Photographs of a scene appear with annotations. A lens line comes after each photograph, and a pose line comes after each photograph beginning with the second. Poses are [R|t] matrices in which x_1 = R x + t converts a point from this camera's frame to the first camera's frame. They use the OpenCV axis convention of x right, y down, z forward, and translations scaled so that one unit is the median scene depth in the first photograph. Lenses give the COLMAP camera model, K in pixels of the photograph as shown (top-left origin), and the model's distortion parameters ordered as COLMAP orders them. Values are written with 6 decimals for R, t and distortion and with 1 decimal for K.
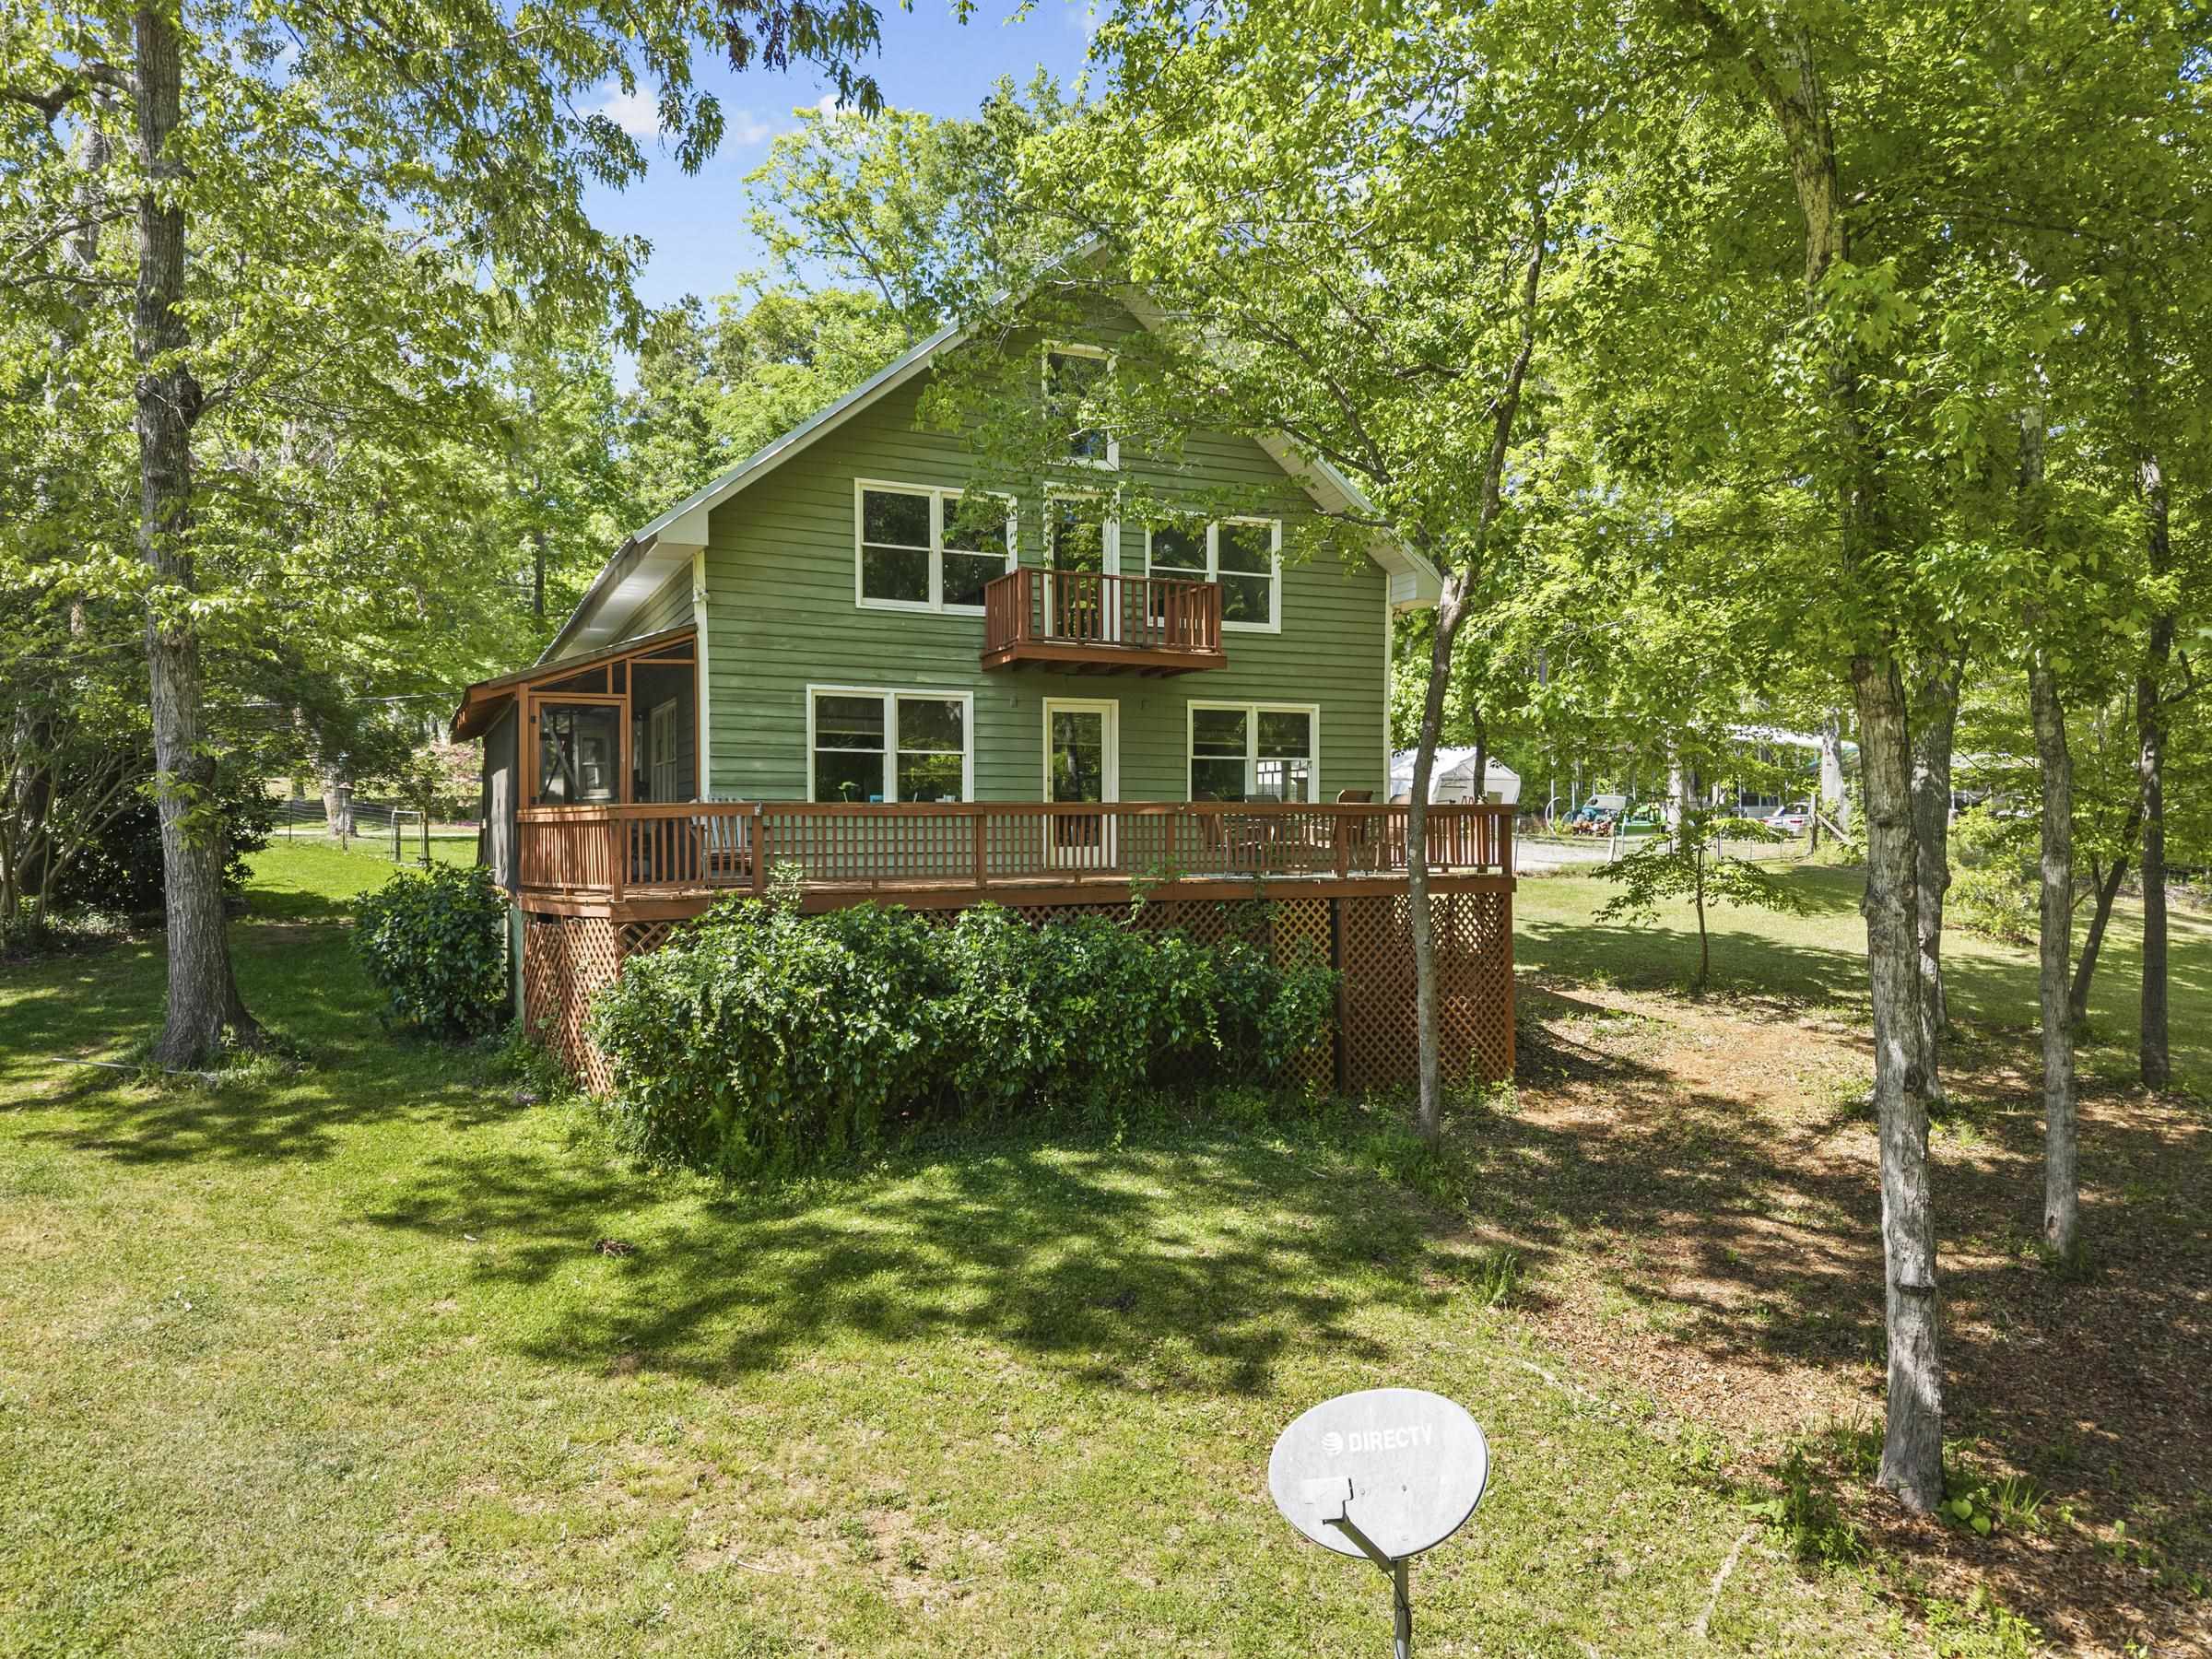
lens RADIAL K [[1471.0, 0, 1111.6], [0, 1471.0, 832.1], [0, 0, 1]] dist [0.046391, -0.038222]
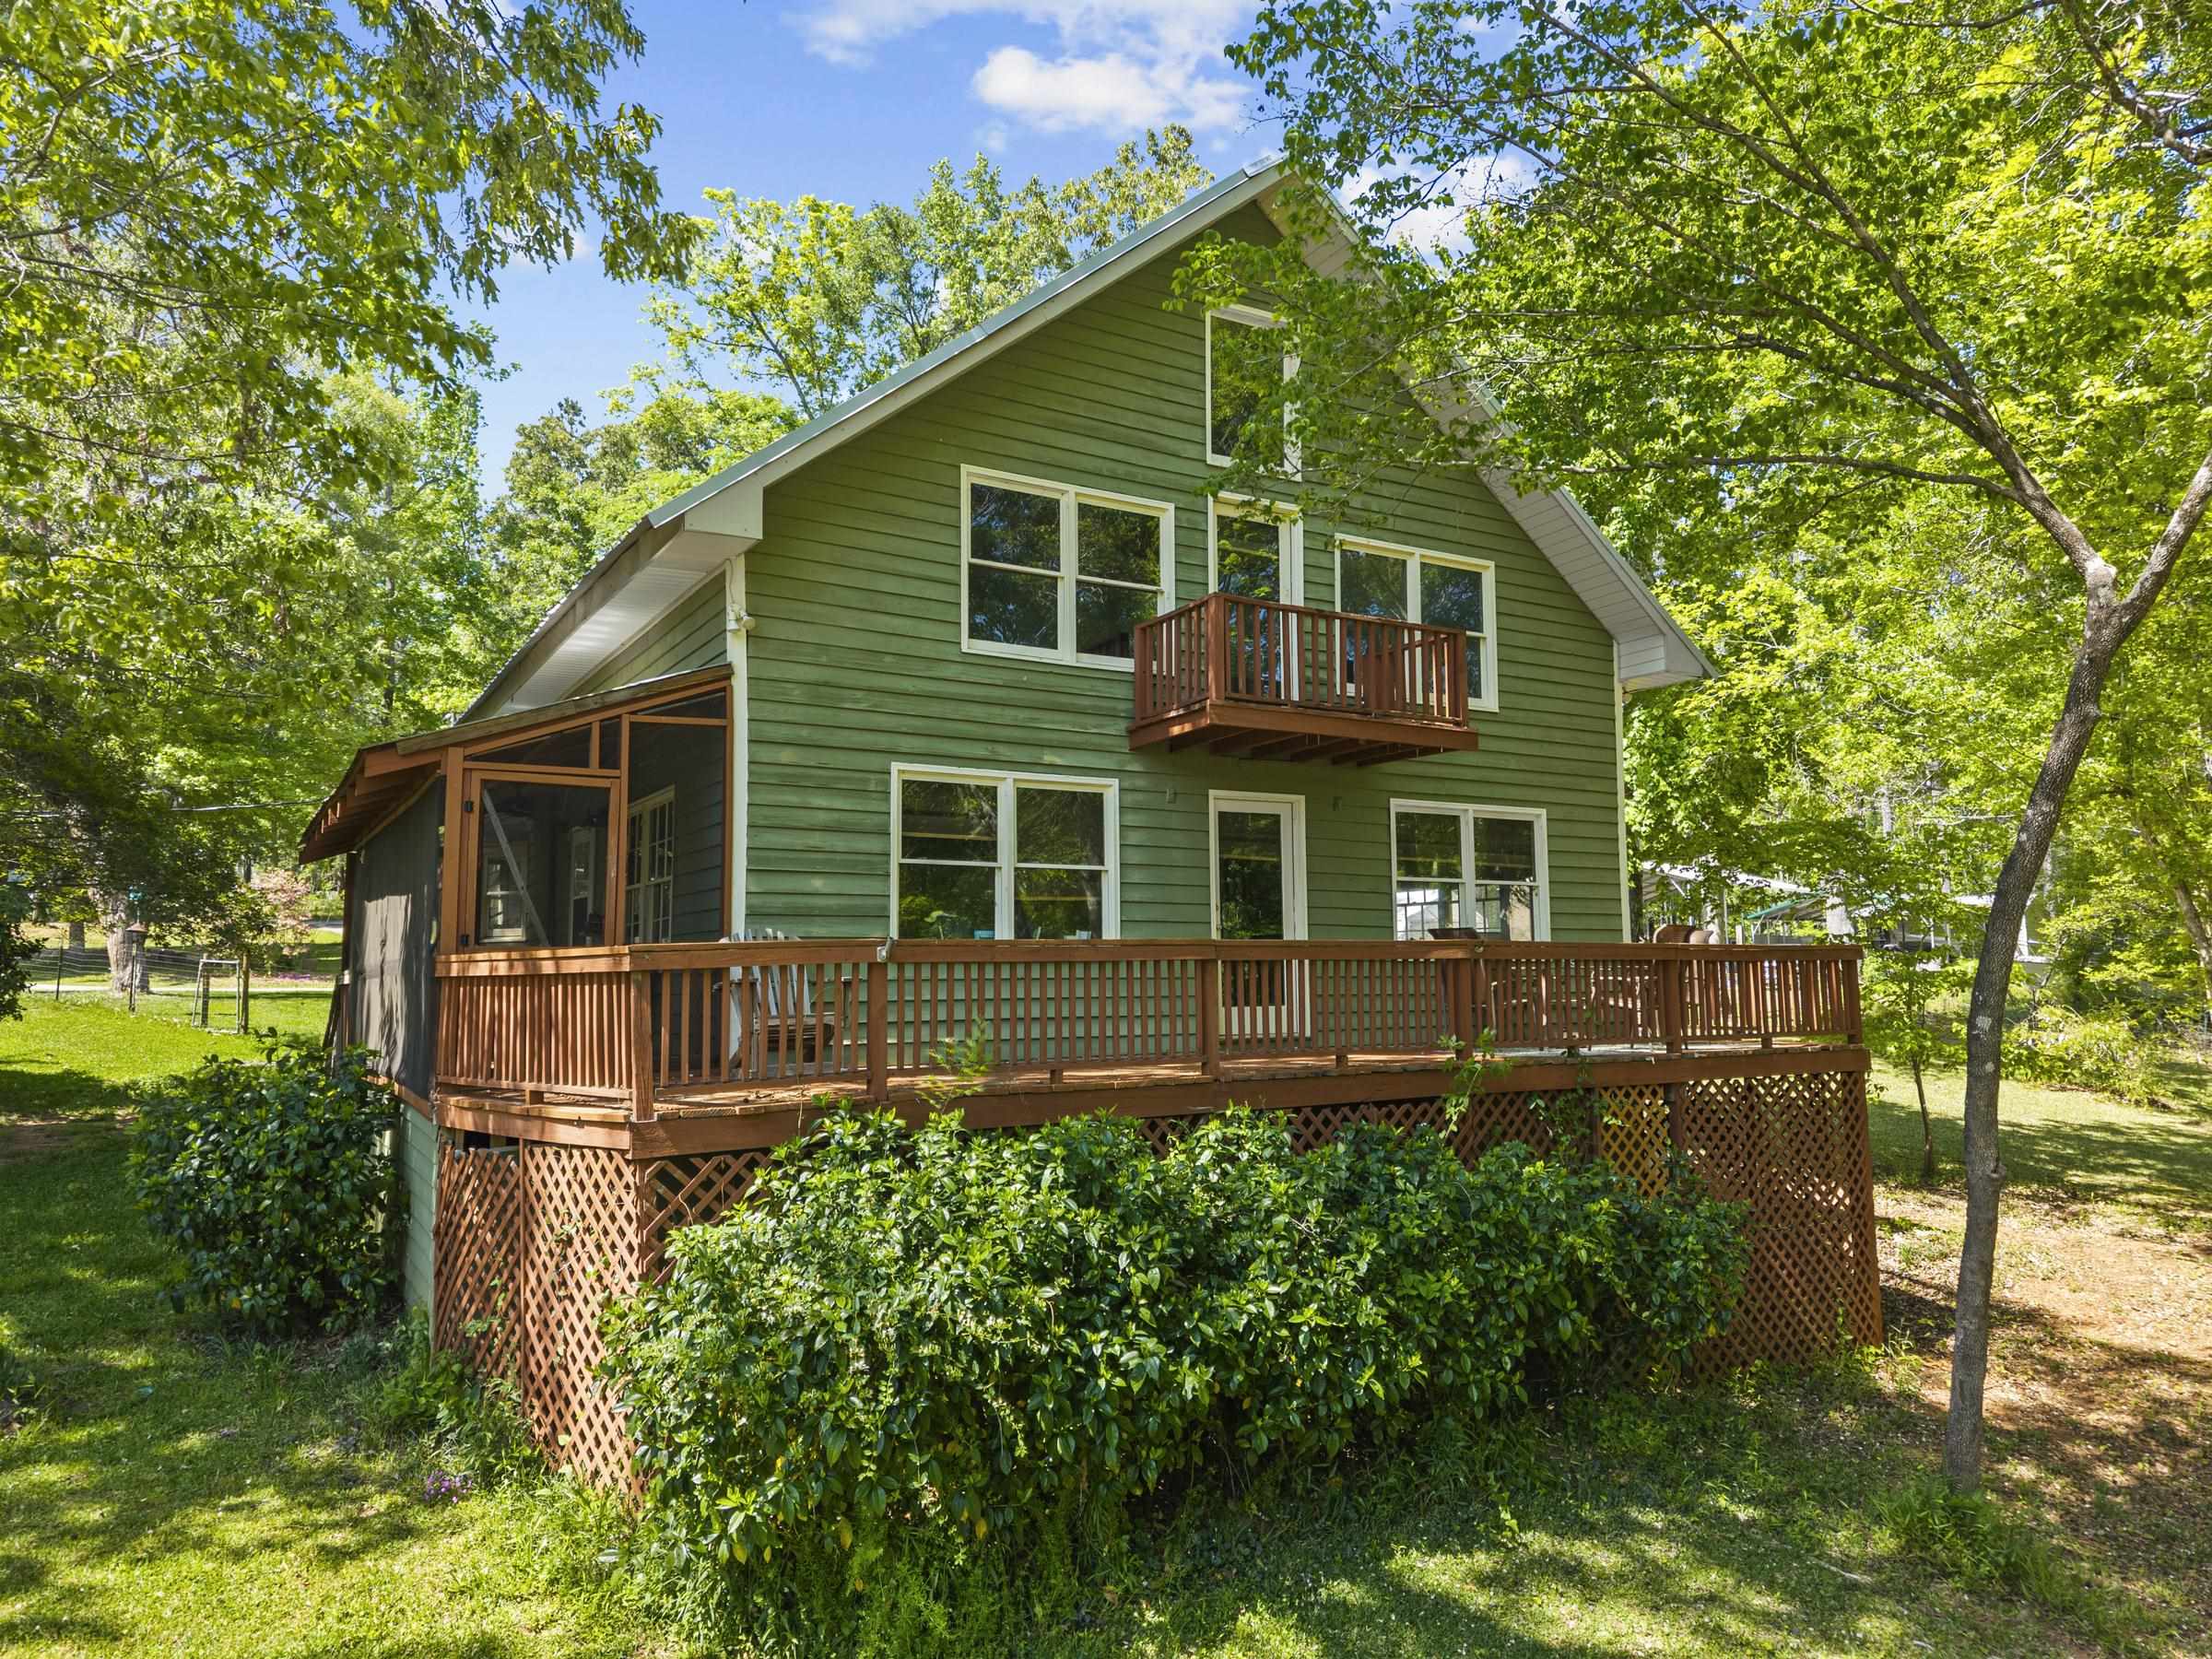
lens RADIAL K [[1471.0, 0, 1111.6], [0, 1471.0, 832.1], [0, 0, 1]] dist [0.046391, -0.038222]
pose [[0.994870, 0.005422, 0.101013, -0.165981], [0.004584, 0.995120, -0.098561, -0.003833], [-0.101055, 0.098519, 0.989991, 0.324945]]
